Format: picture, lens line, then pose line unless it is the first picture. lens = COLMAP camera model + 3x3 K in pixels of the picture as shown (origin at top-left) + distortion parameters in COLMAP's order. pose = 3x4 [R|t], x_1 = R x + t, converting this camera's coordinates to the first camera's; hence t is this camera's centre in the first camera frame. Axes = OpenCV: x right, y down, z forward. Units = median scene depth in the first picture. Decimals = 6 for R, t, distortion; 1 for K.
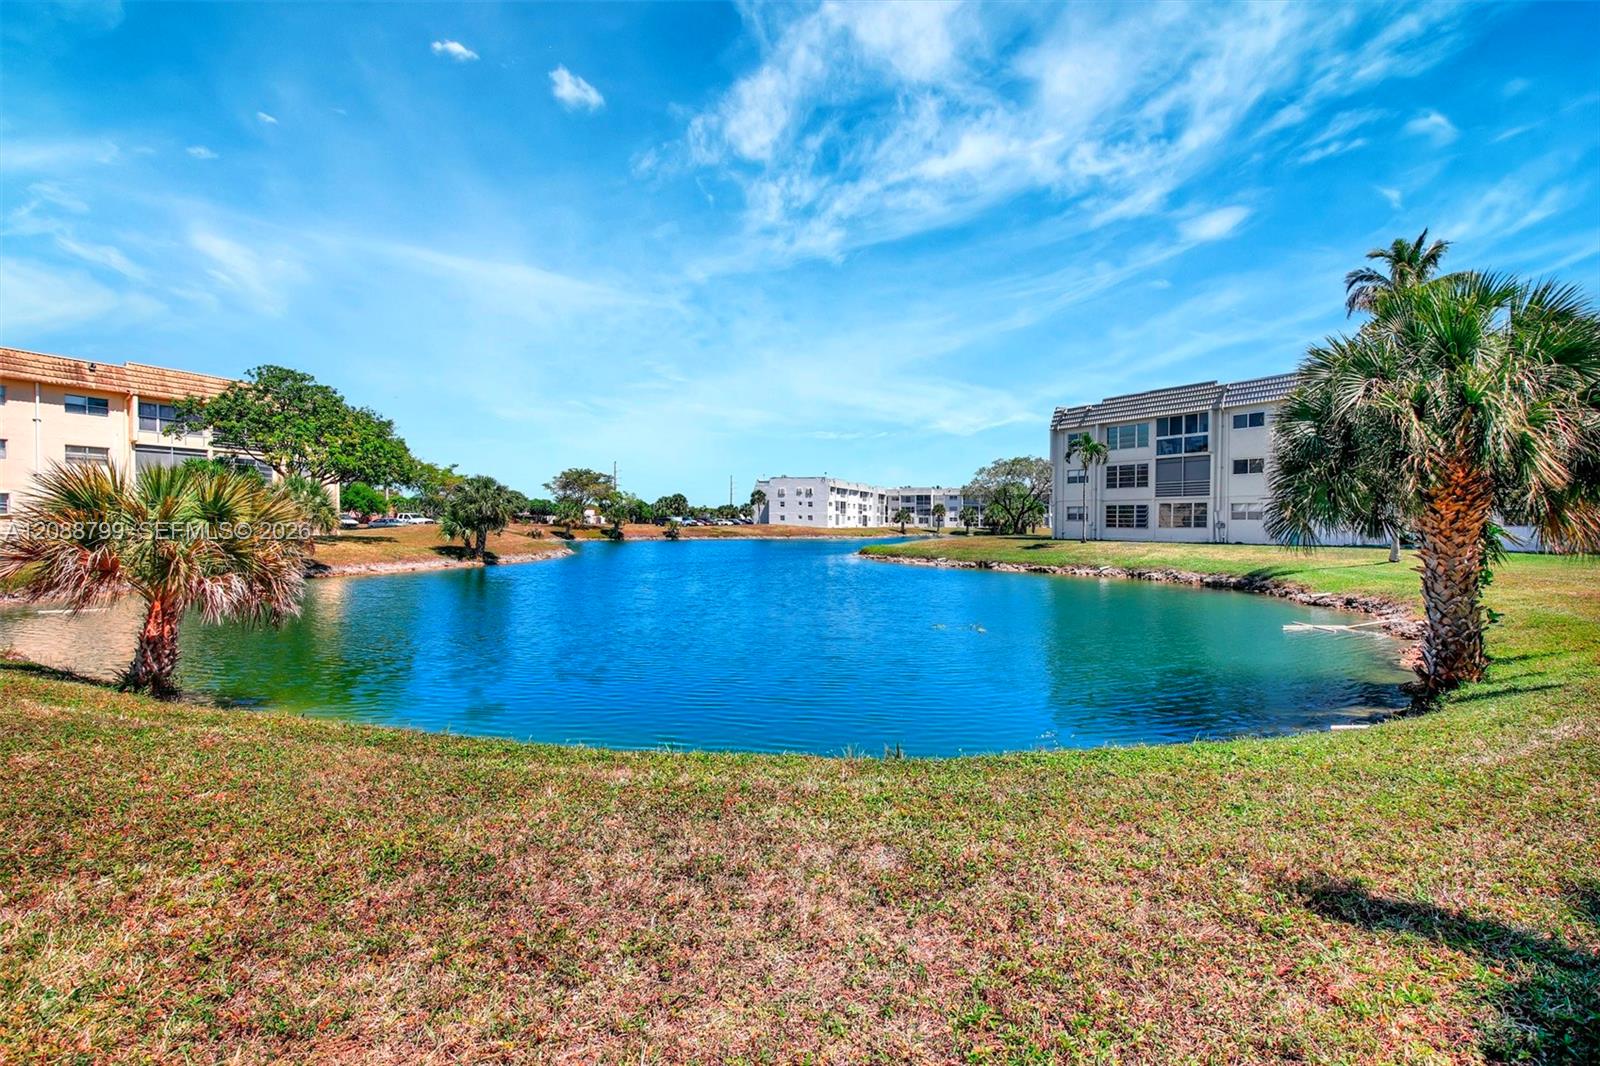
lens RADIAL K [[747.7, 0, 808.5], [0, 747.7, 535.2], [0, 0, 1]] dist [-0.021916, -0.000082]
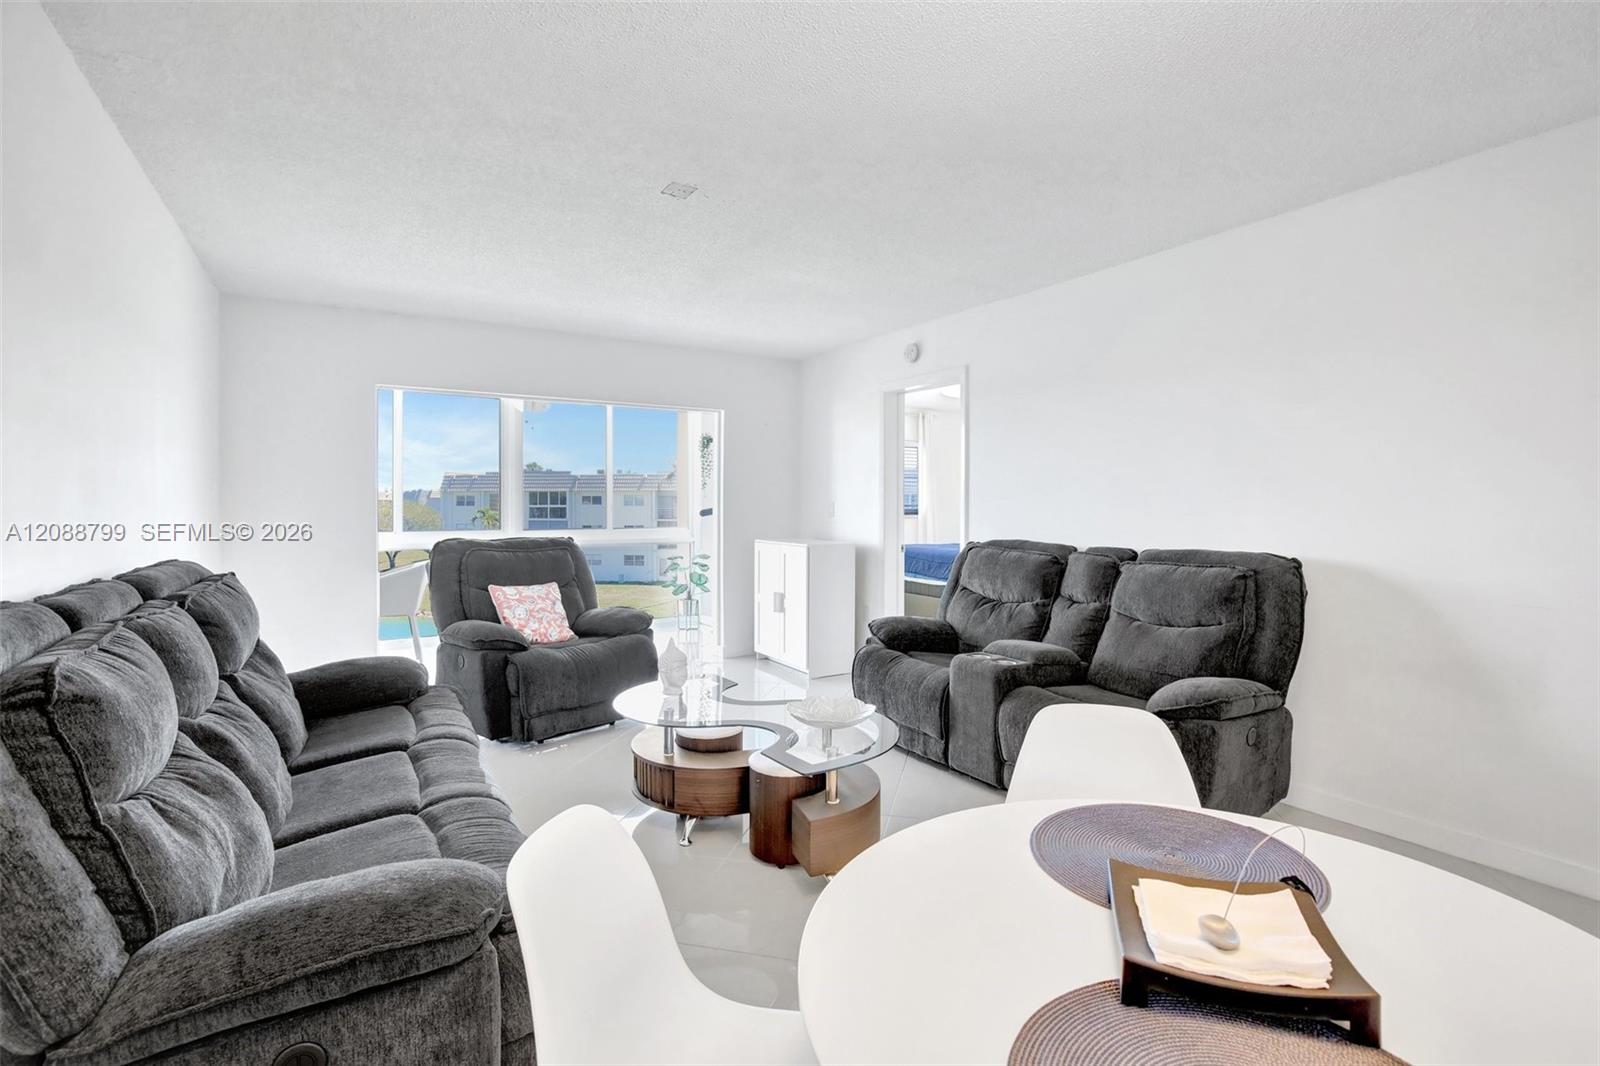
lens RADIAL K [[746.0, 0, 815.1], [0, 746.0, 505.4], [0, 0, 1]] dist [-0.037208, 0.009202]
pose [[0.614513, -0.008040, 0.788866, -0.278570], [0.021094, 0.999758, -0.006242, -0.104486], [-0.788625, 0.020476, 0.614534, -0.256082]]
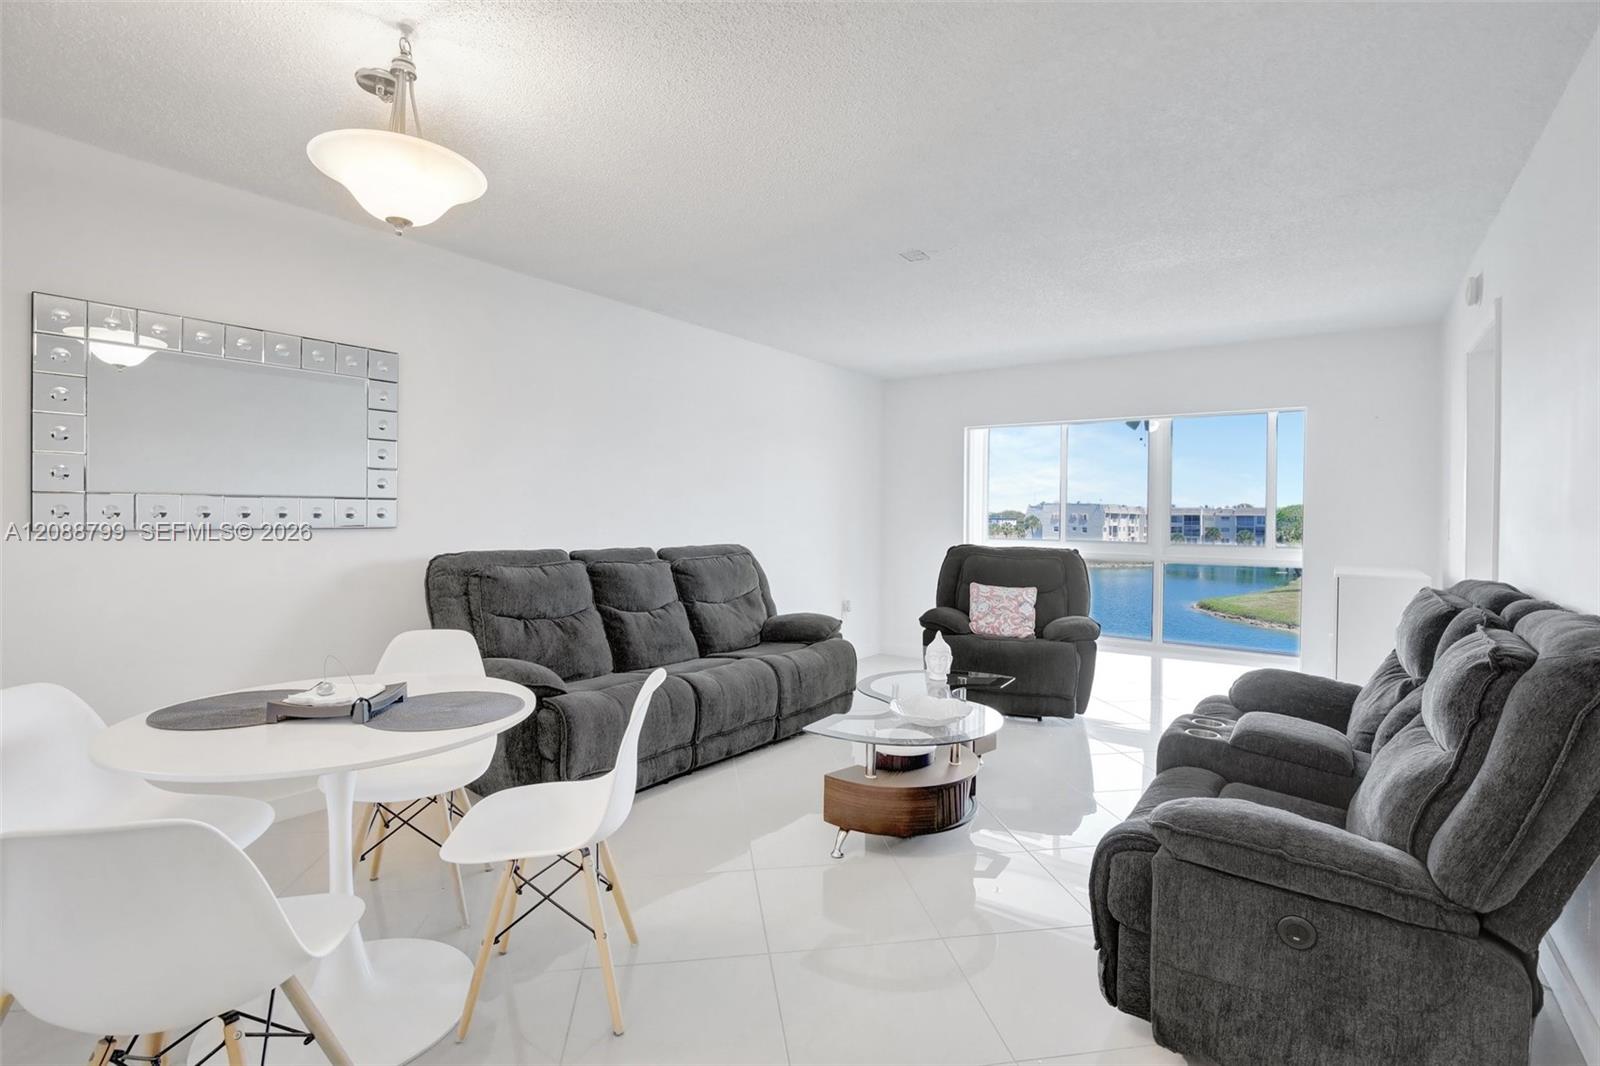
lens RADIAL K [[731.2, 0, 793.2], [0, 731.2, 518.8], [0, 0, 1]] dist [-0.060245, 0.018681]
pose [[0.952715, 0.004769, -0.303827, -0.232065], [-0.010422, 0.999801, -0.016989, -0.103834], [0.303686, 0.019352, 0.952576, -0.279118]]
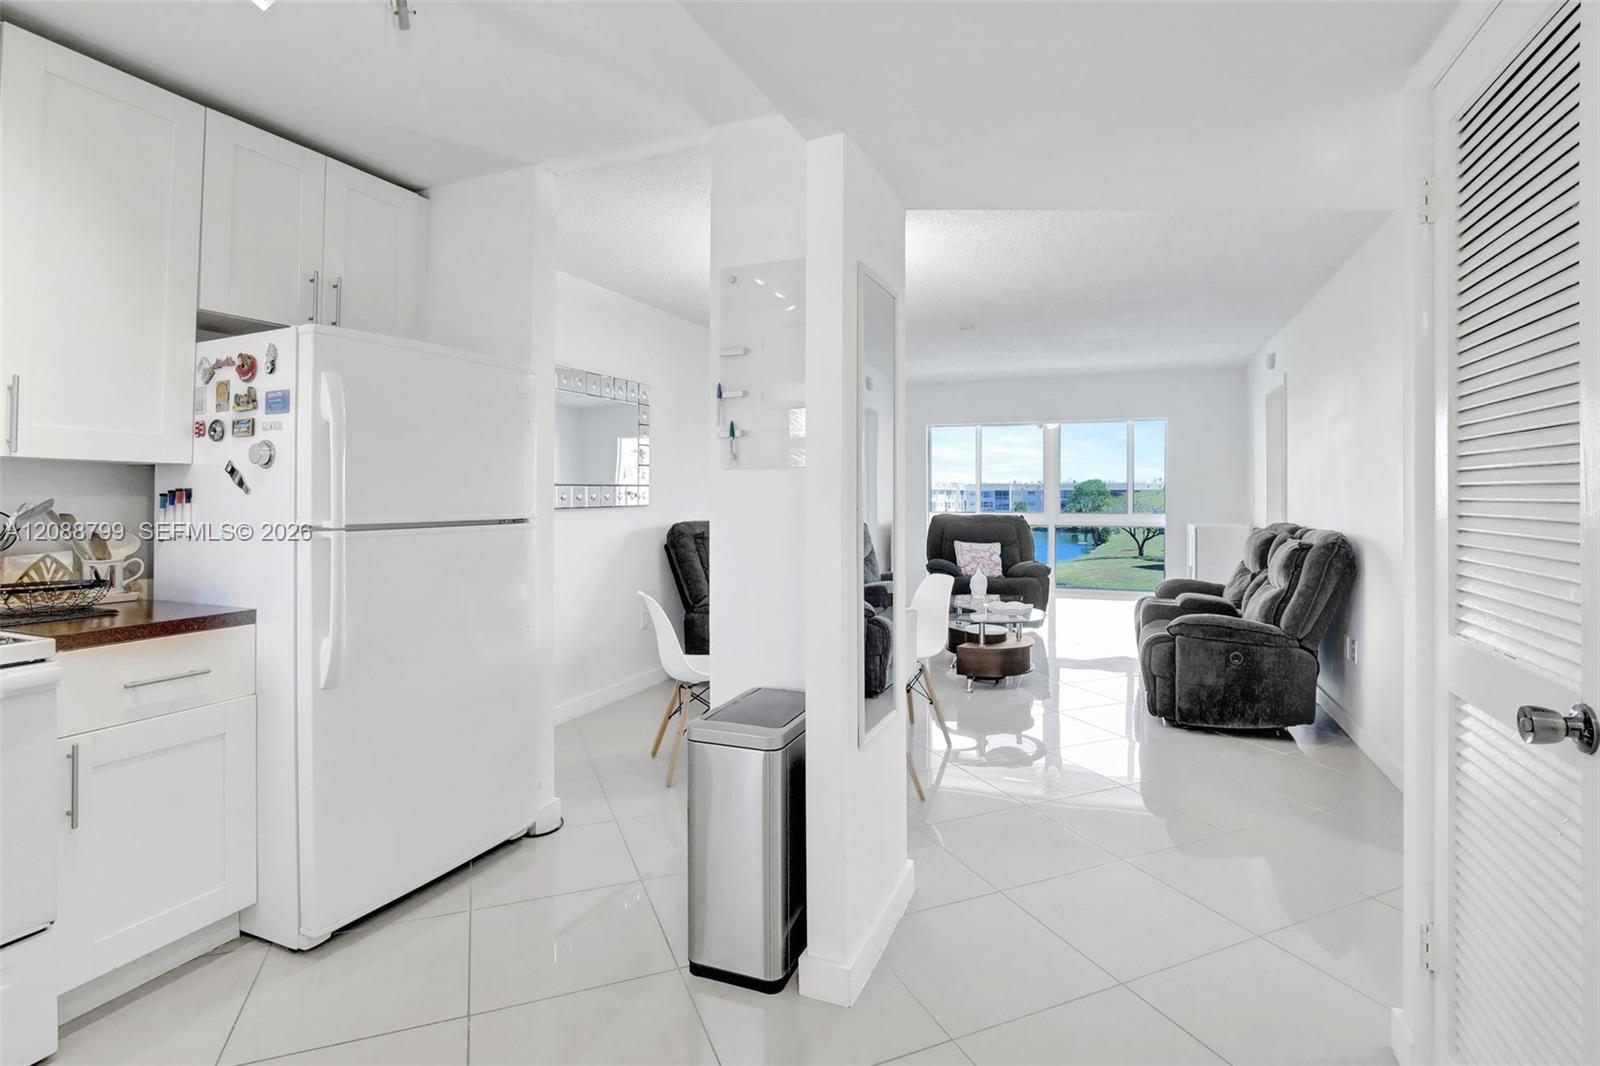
lens RADIAL K [[770.1, 0, 802.3], [0, 770.1, 493.0], [0, 0, 1]] dist [-0.012227, 0.000089]
pose [[0.998620, -0.007766, -0.051932, -0.258931], [0.006554, 0.999703, -0.023468, -0.102941], [0.052099, 0.023095, 0.998375, -0.322278]]
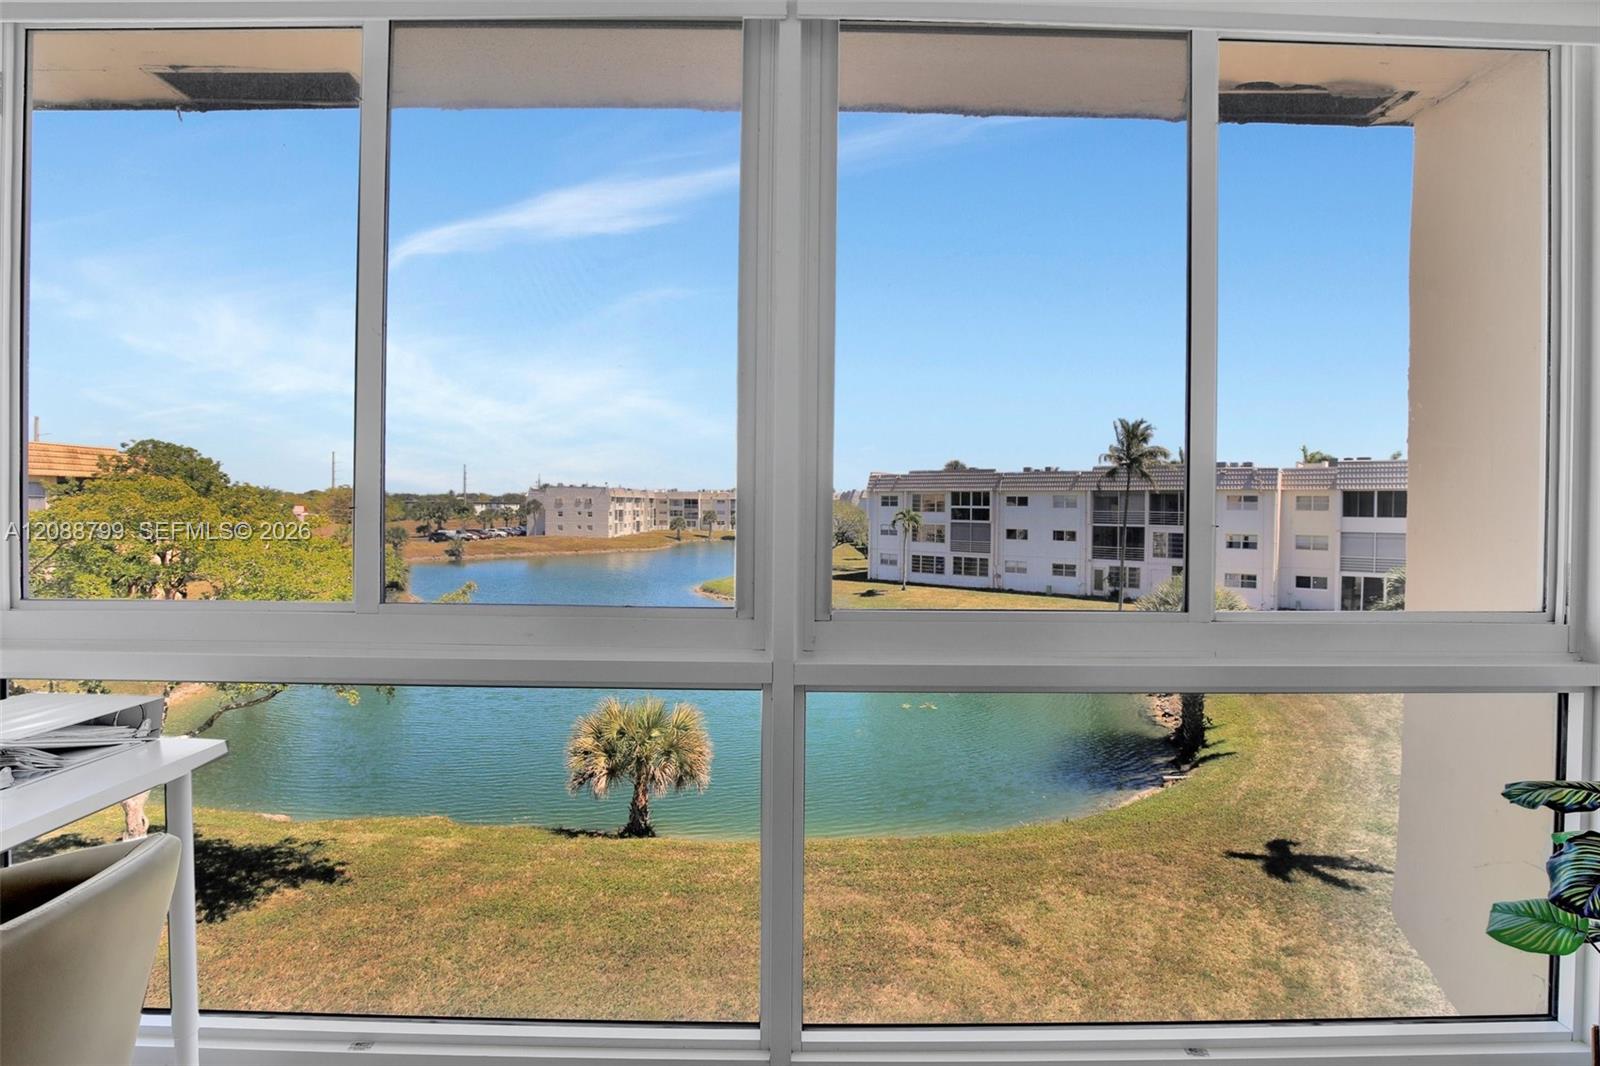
lens RADIAL K [[761.9, 0, 807.1], [0, 761.9, 512.6], [0, 0, 1]] dist [-0.026927, 0.001414]
pose [[0.939283, -0.002932, 0.343131, -0.218591], [0.005247, 0.999969, -0.005818, -0.106276], [-0.343103, 0.007265, 0.939270, -0.165974]]
